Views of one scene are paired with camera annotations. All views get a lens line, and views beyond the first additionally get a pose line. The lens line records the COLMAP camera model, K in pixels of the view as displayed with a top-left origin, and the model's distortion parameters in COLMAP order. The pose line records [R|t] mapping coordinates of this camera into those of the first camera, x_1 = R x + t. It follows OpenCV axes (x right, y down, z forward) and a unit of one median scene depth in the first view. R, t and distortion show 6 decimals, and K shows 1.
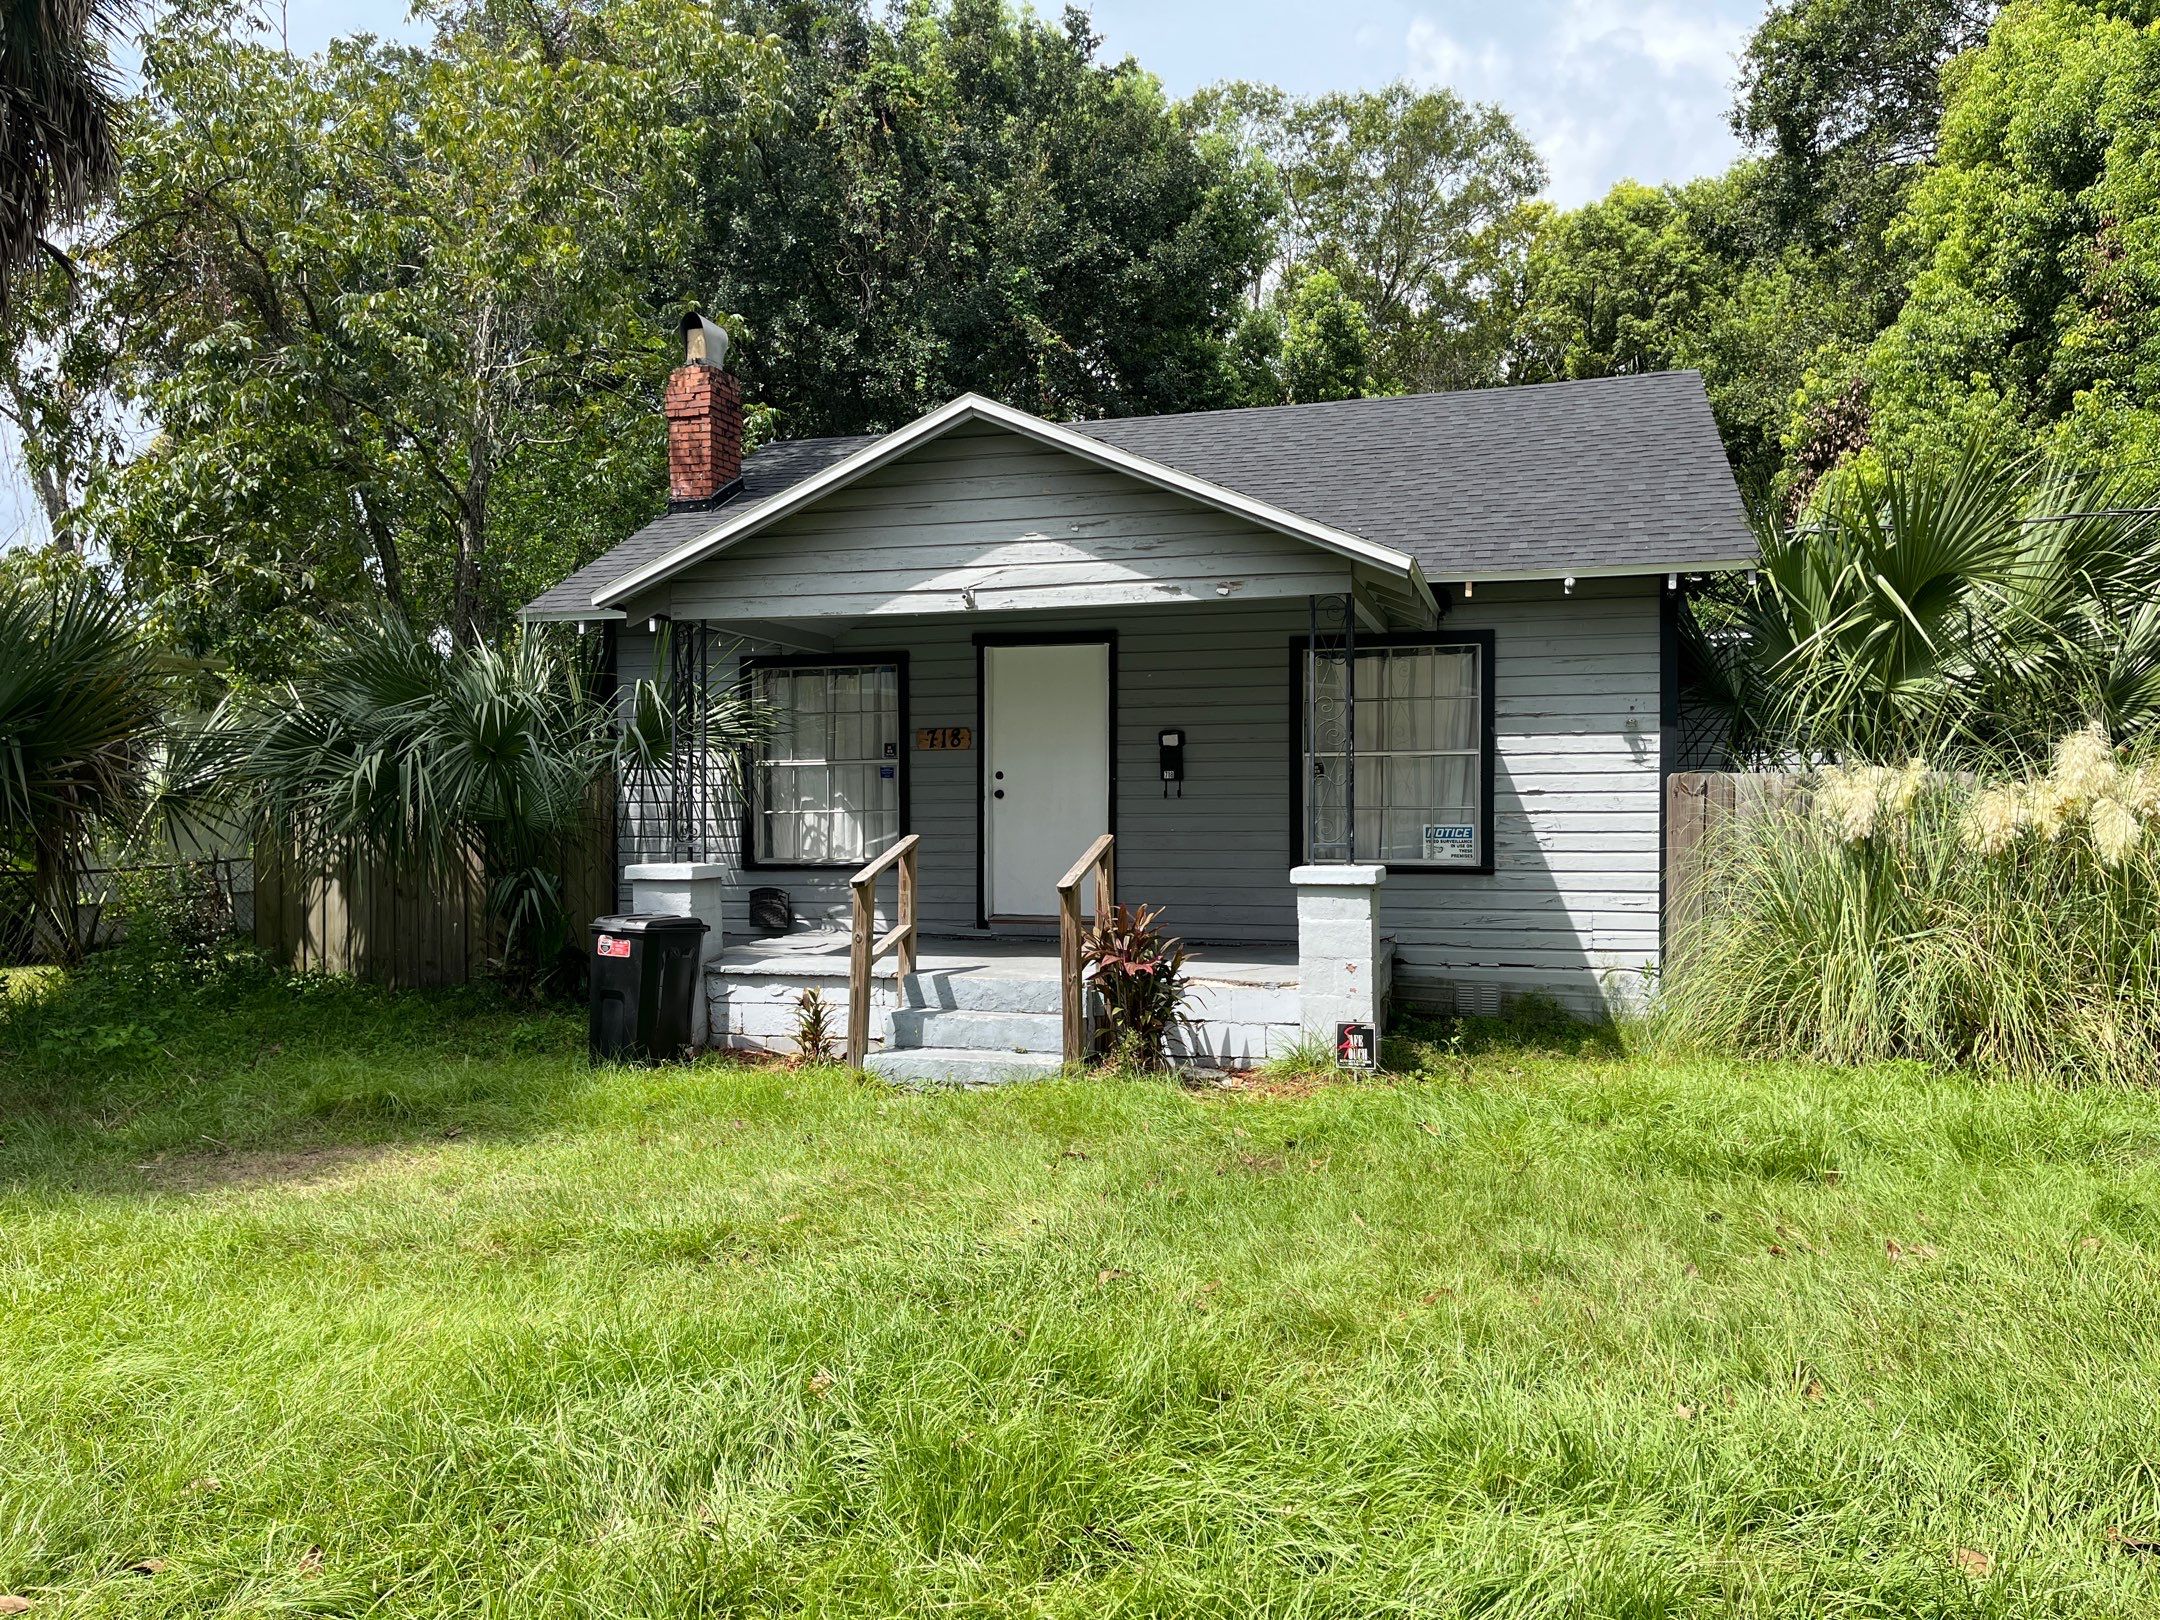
lens RADIAL K [[1833.8, 0, 1080.0], [0, 1833.8, 810.0], [0, 0, 1]] dist [0.014600, 0.003750]
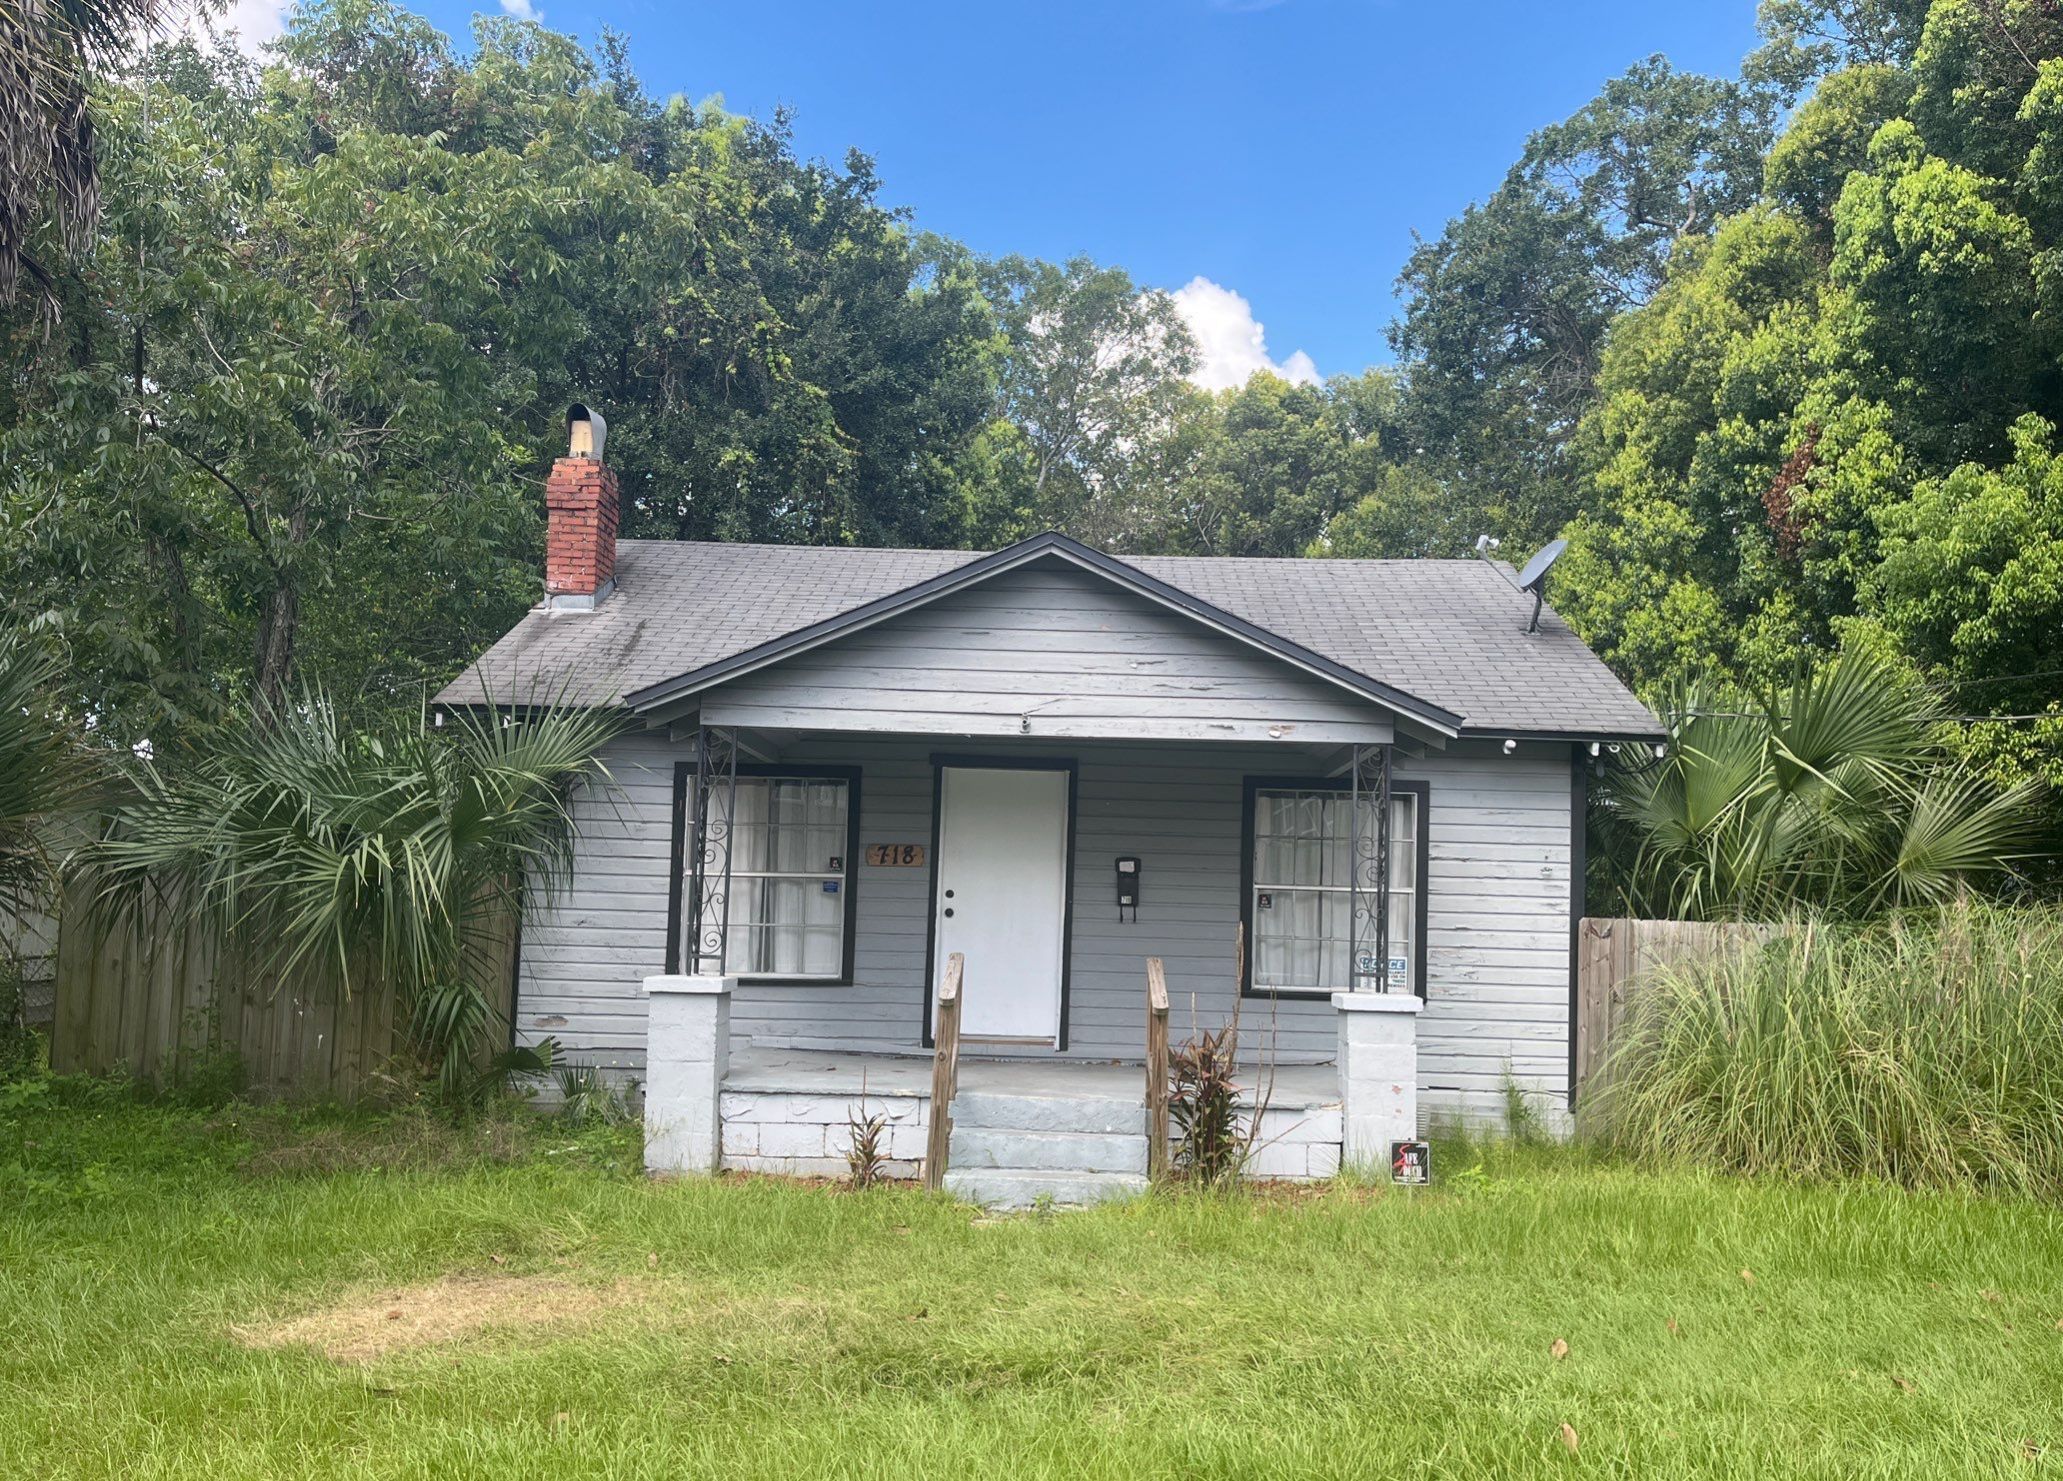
lens RADIAL K [[1846.6, 0, 1031.5], [0, 1846.6, 740.5], [0, 0, 1]] dist [0.009165, 0.002420]
pose [[0.952050, 0.063088, 0.299368, -0.316180], [-0.032800, 0.993916, -0.105143, 0.002586], [-0.304180, 0.090283, 0.948327, 0.013518]]
